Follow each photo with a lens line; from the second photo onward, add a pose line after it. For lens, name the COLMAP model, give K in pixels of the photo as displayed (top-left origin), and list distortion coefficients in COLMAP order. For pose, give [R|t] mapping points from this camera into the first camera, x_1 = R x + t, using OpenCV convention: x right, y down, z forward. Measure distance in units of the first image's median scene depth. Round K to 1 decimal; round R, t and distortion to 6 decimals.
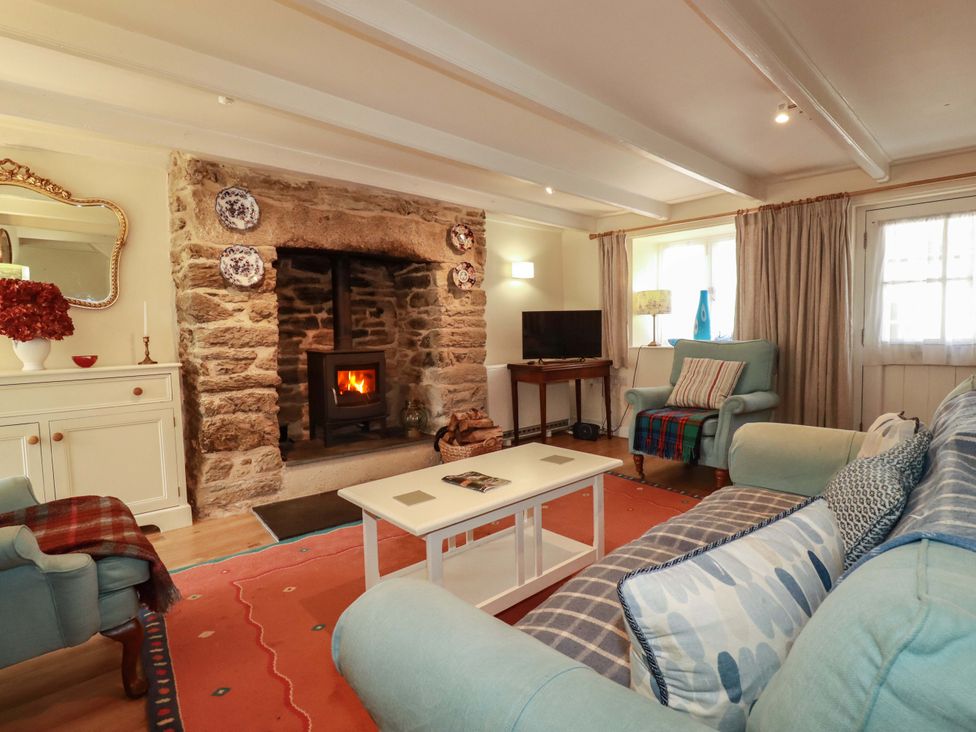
lens RADIAL K [[522.8, 0, 485.3], [0, 522.8, 361.8], [0, 0, 1]] dist [0.002250, -0.017239]
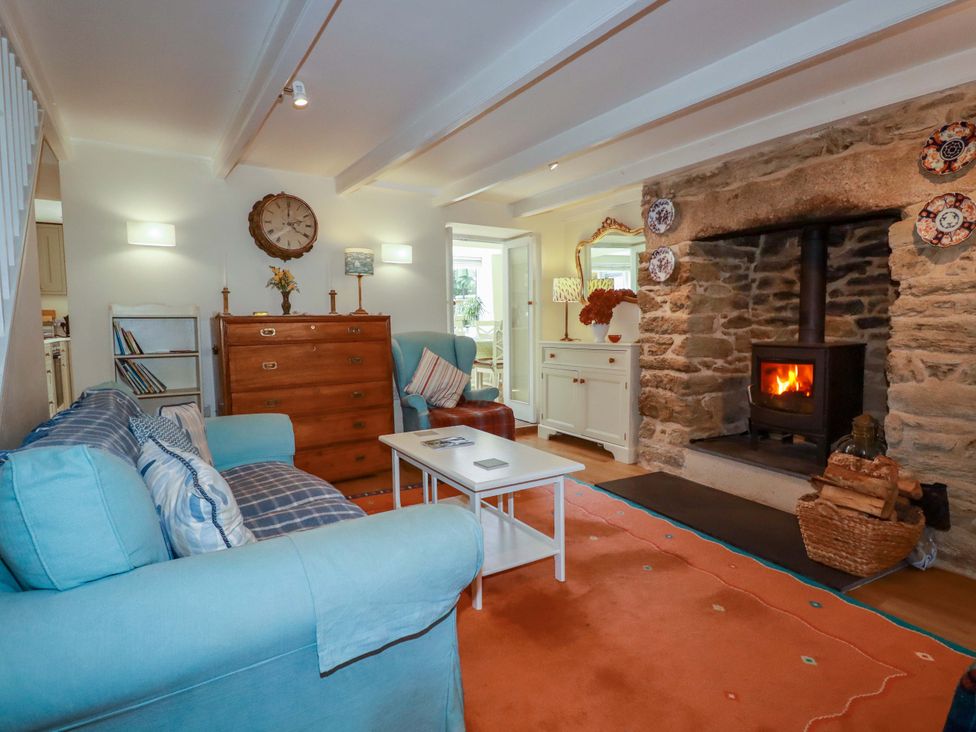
lens RADIAL K [[522.8, 0, 485.3], [0, 522.8, 361.8], [0, 0, 1]] dist [0.002250, -0.017239]
pose [[-0.201358, 0.093533, -0.975042, 0.750419], [-0.041674, 0.993711, 0.103930, -0.069235], [0.978631, 0.061561, -0.196194, 0.824596]]
